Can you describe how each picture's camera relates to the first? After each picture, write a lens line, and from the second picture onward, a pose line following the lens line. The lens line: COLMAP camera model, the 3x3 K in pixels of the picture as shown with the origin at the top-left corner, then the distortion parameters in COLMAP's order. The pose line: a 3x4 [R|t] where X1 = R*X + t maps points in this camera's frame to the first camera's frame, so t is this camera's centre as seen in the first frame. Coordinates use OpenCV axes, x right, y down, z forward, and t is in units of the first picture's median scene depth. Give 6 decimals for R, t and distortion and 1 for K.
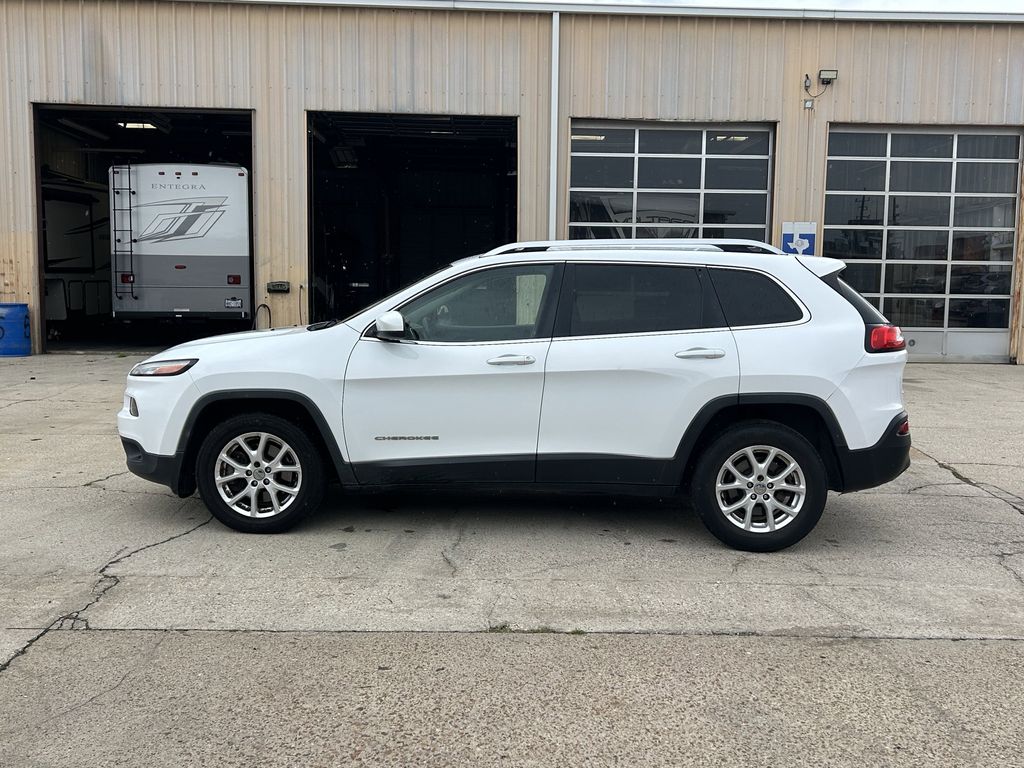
lens RADIAL K [[990.3, 0, 512.0], [0, 990.3, 384.0], [0, 0, 1]] dist [0.096622, -0.156957]
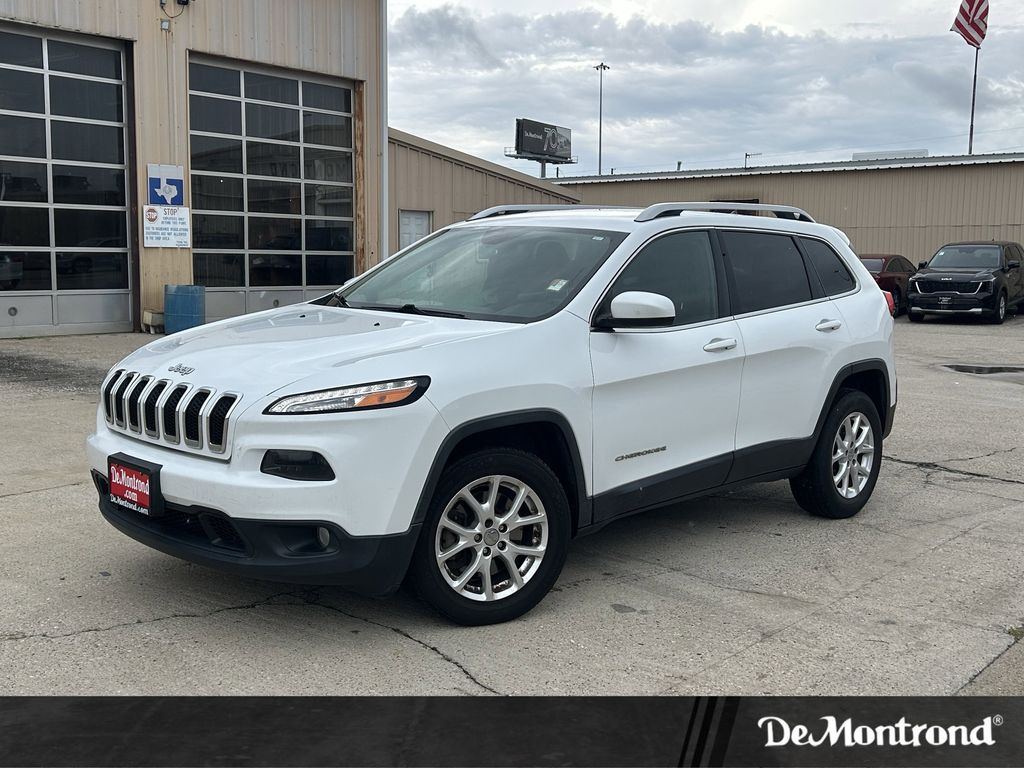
lens RADIAL K [[1136.7, 0, 516.3], [0, 1136.7, 368.2], [0, 0, 1]] dist [0.047406, -0.033719]
pose [[0.666305, -0.081450, 0.741217, -0.806679], [0.067998, 0.996512, 0.048378, -0.060069], [-0.742572, 0.018166, 0.669520, 0.465371]]
